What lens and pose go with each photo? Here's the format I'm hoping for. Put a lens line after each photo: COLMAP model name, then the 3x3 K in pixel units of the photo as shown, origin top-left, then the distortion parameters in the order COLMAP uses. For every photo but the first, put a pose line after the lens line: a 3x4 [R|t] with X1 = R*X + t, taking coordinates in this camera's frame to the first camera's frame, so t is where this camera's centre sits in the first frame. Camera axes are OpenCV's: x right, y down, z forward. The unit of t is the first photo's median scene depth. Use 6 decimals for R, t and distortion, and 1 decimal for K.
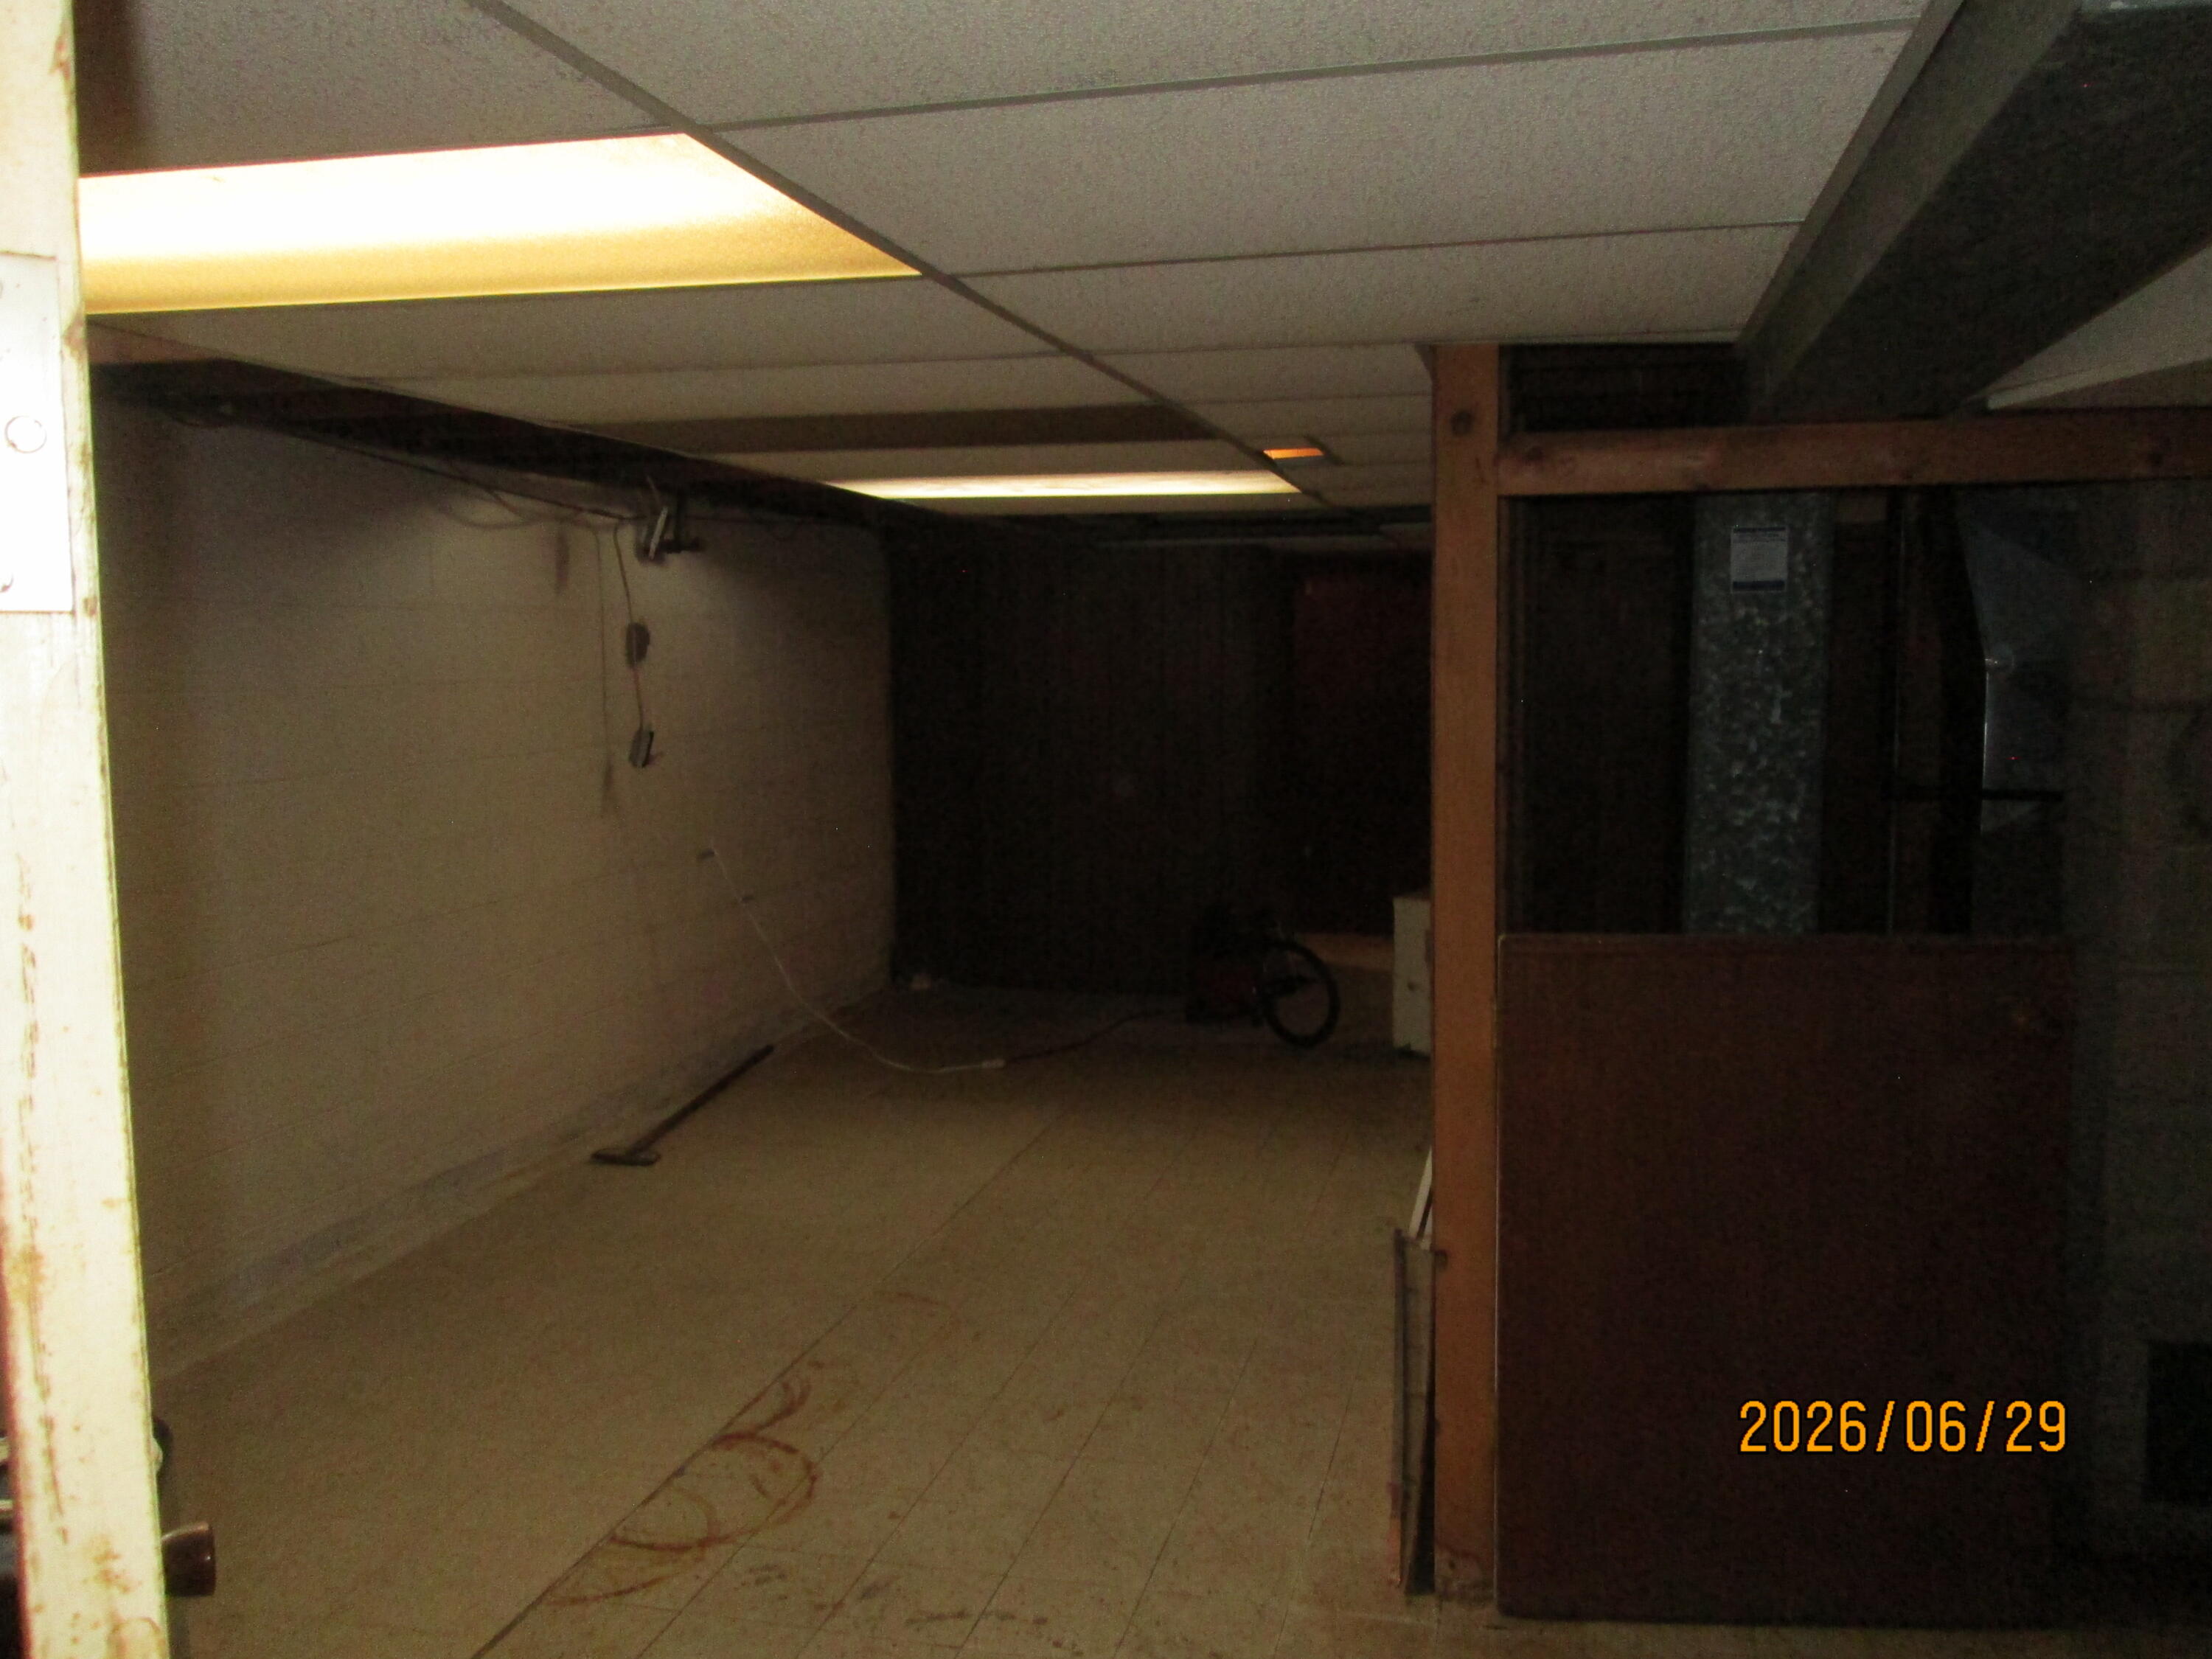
lens RADIAL K [[1877.6, 0, 1110.4], [0, 1877.6, 831.9], [0, 0, 1]] dist [-0.044875, 0.032061]
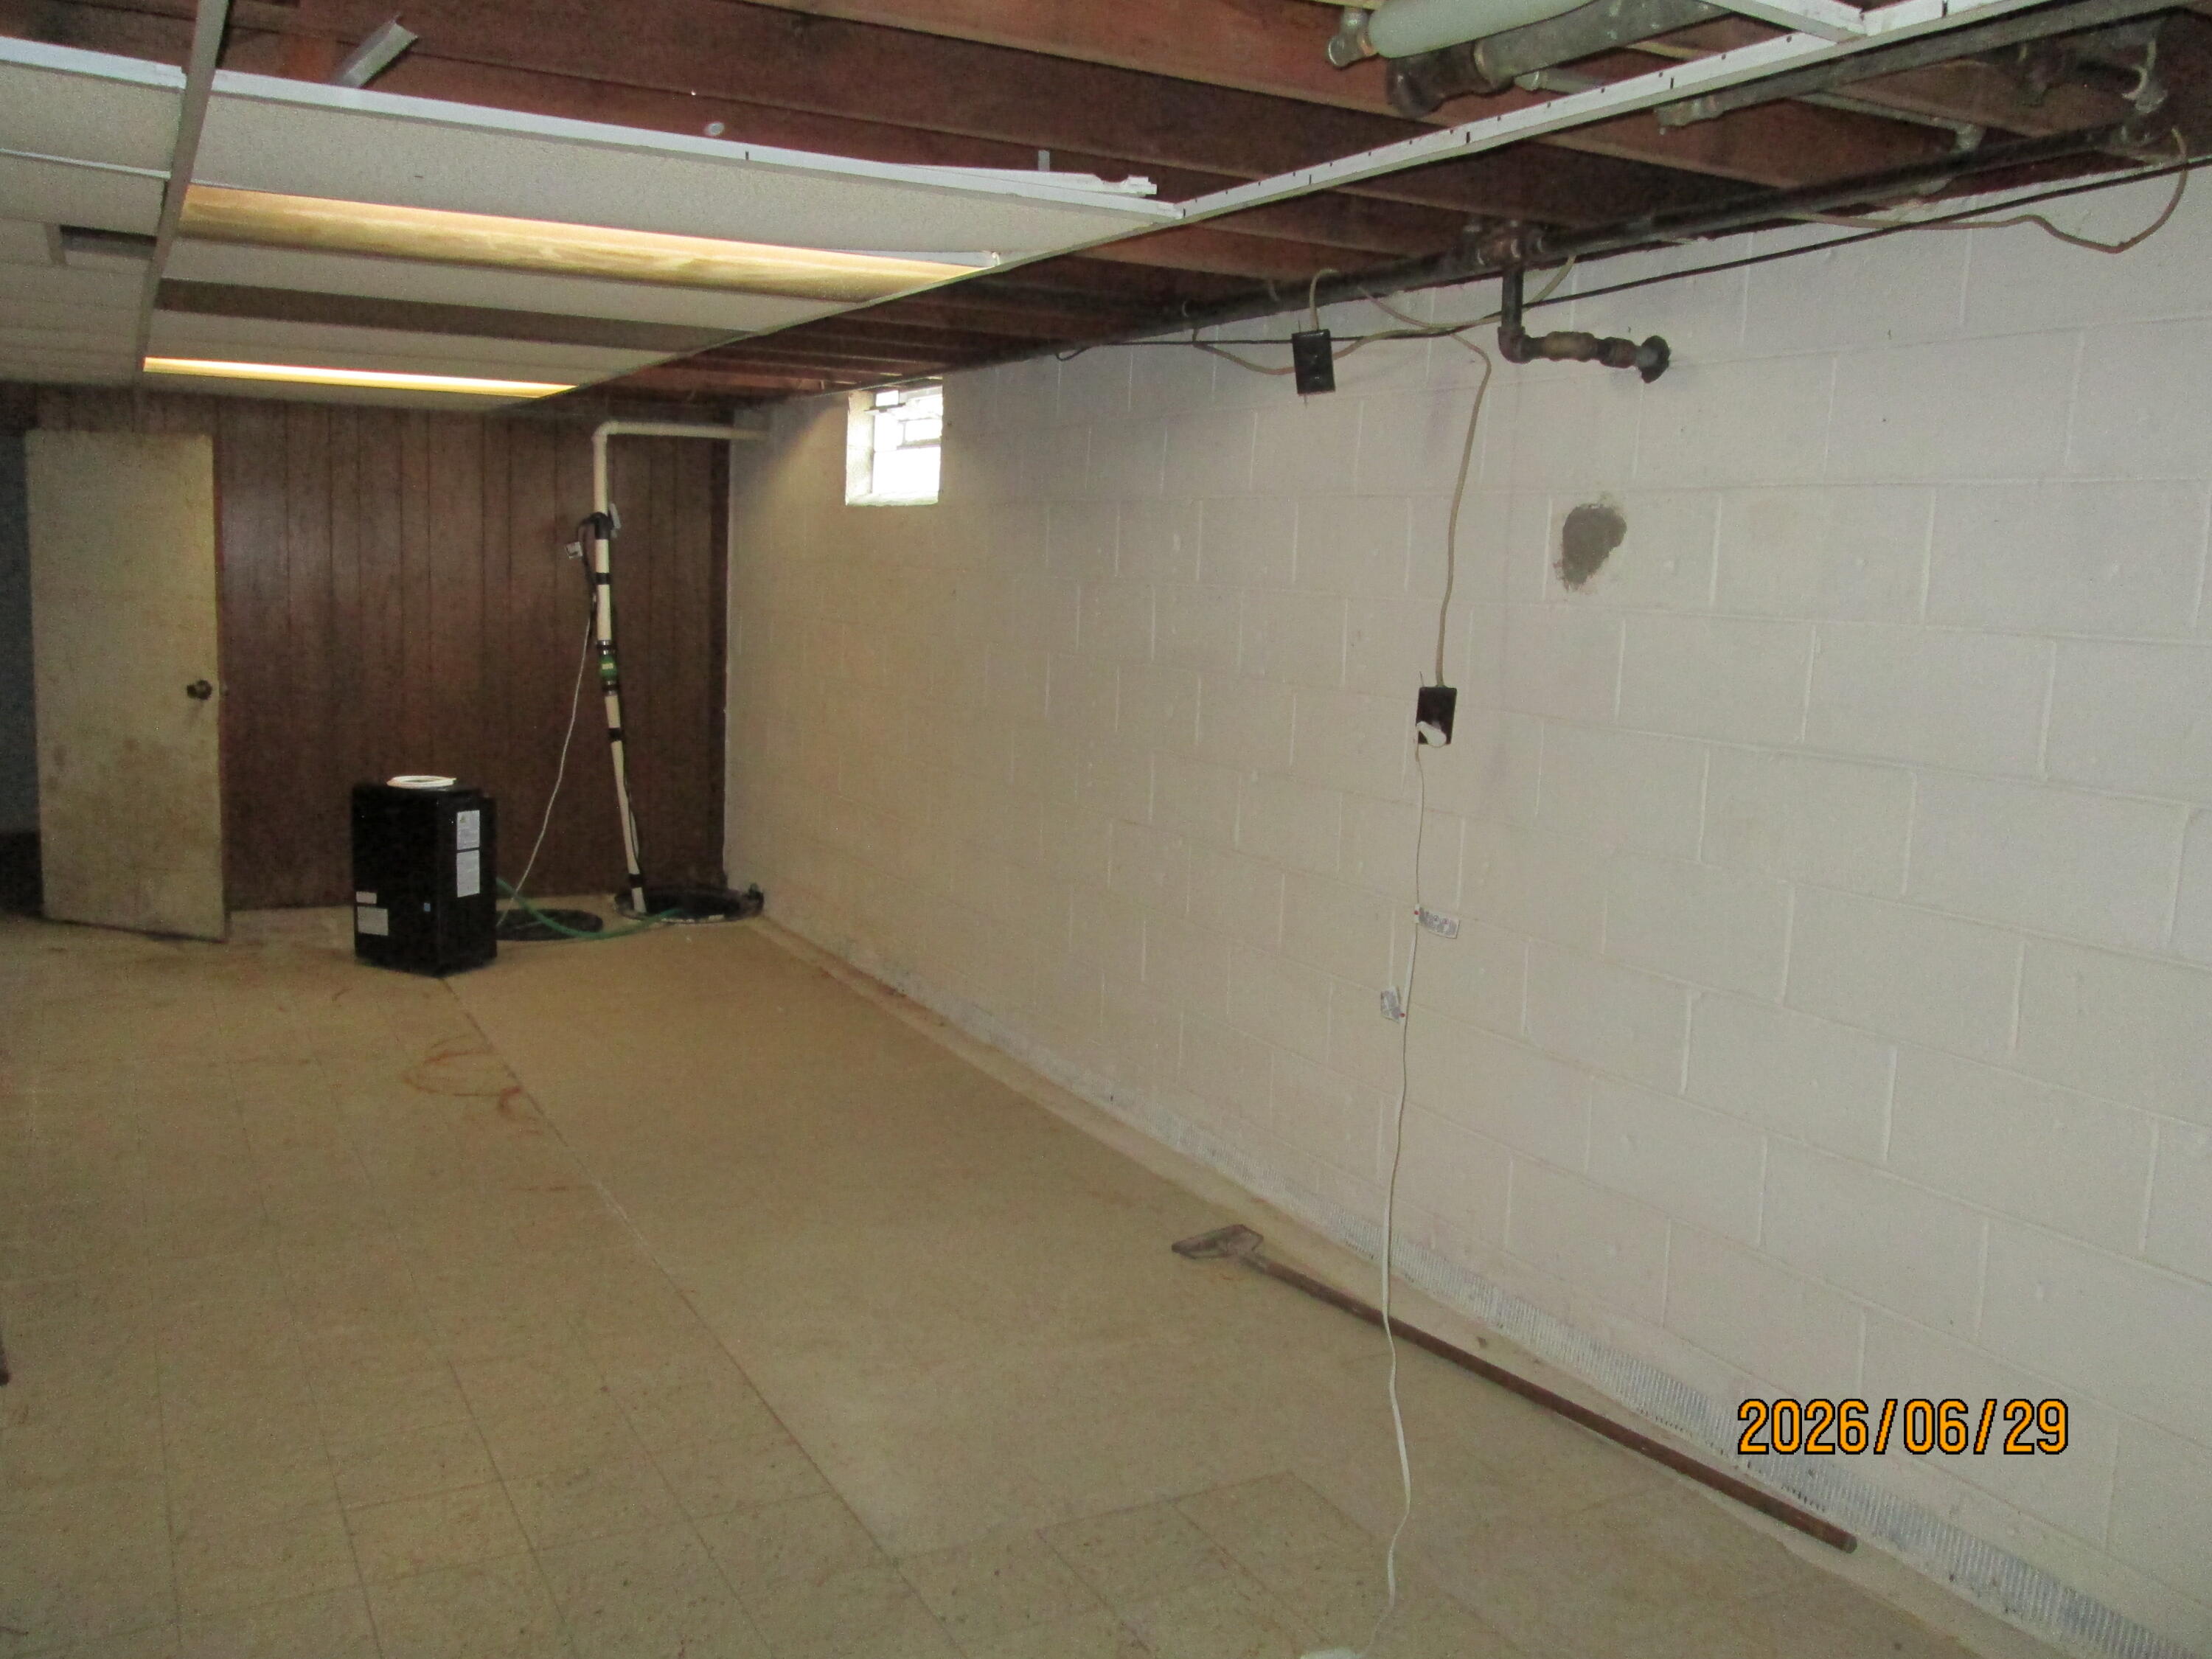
lens RADIAL K [[1877.6, 0, 1112.8], [0, 1877.6, 827.2], [0, 0, 1]] dist [-0.044875, 0.032061]
pose [[-0.745404, 0.083748, -0.661331, 0.371172], [-0.085768, 0.971782, 0.219734, -0.217127], [0.661072, 0.220512, -0.717188, 2.230568]]
